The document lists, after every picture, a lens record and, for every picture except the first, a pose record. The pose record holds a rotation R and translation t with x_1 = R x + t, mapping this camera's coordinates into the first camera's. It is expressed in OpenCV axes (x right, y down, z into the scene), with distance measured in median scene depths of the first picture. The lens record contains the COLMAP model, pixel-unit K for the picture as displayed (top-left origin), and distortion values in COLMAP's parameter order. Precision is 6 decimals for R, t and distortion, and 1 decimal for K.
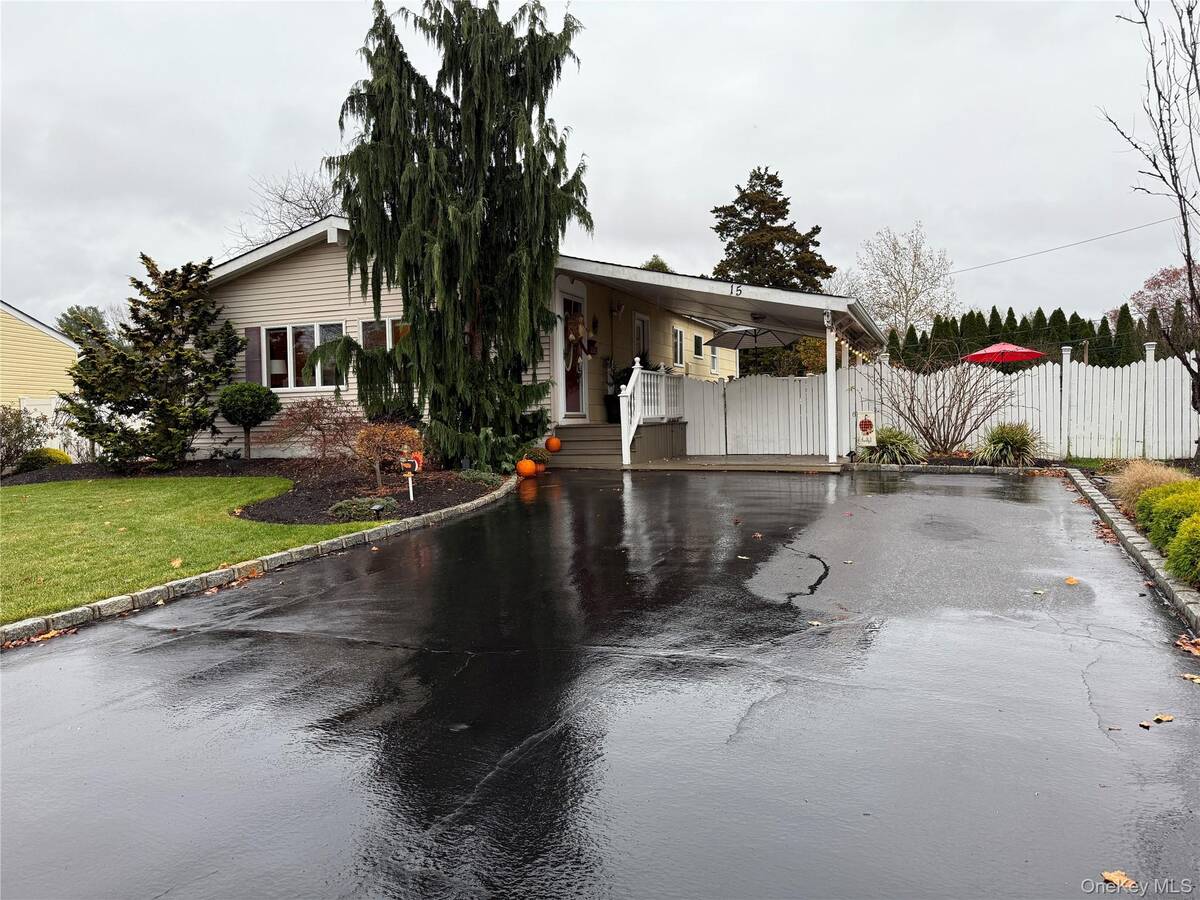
lens RADIAL K [[887.3, 0, 600.0], [0, 887.3, 450.0], [0, 0, 1]] dist [0.121424, -0.232704]
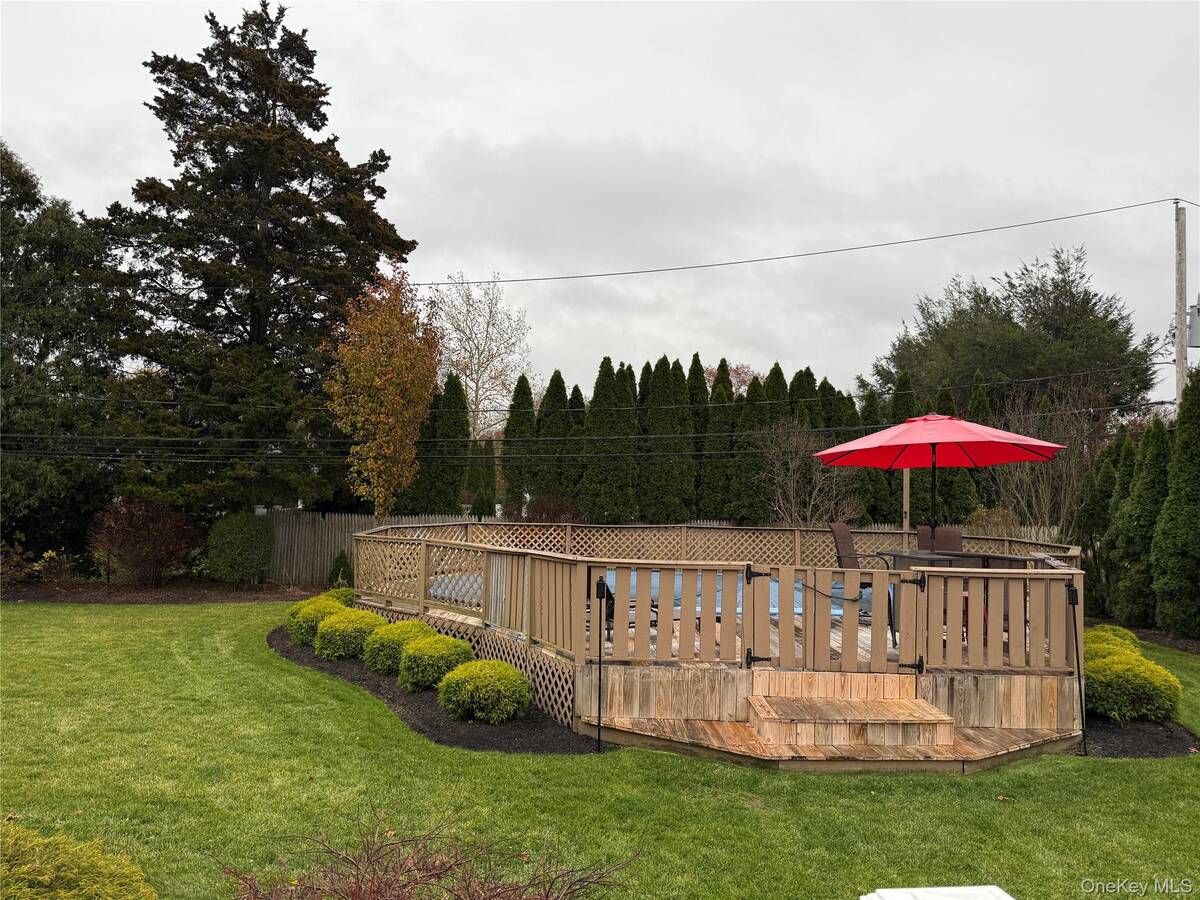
lens RADIAL K [[887.3, 0, 600.0], [0, 887.3, 450.0], [0, 0, 1]] dist [0.121424, -0.232704]
pose [[0.877443, 0.071156, 0.474373, 0.359868], [-0.035275, 0.995831, -0.084126, -0.144779], [-0.478381, 0.057082, 0.876295, 1.503710]]
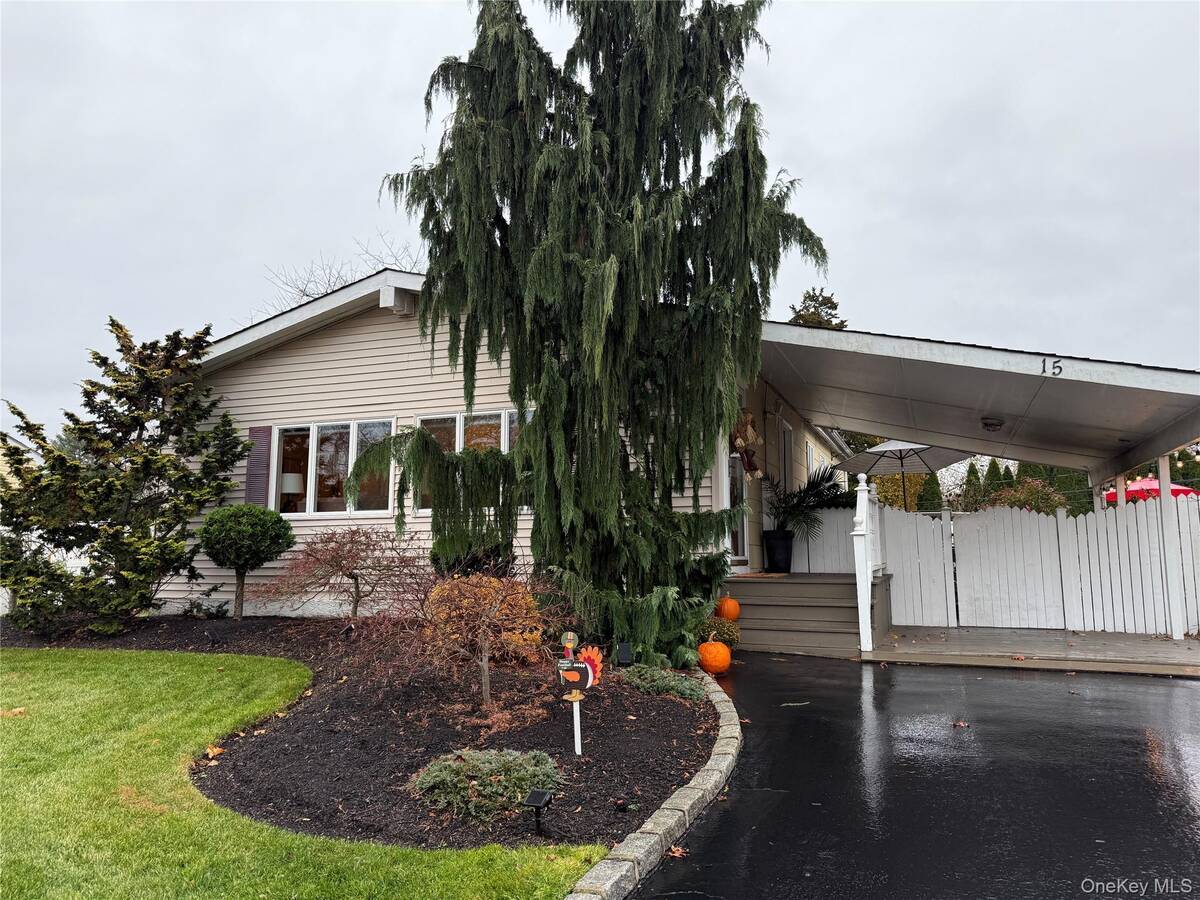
lens RADIAL K [[887.3, 0, 600.0], [0, 887.3, 450.0], [0, 0, 1]] dist [0.121424, -0.232704]
pose [[0.999768, 0.021014, 0.004628, -0.129518], [-0.020092, 0.988667, -0.148772, -0.019717], [-0.007701, 0.148645, 0.988861, 0.319938]]
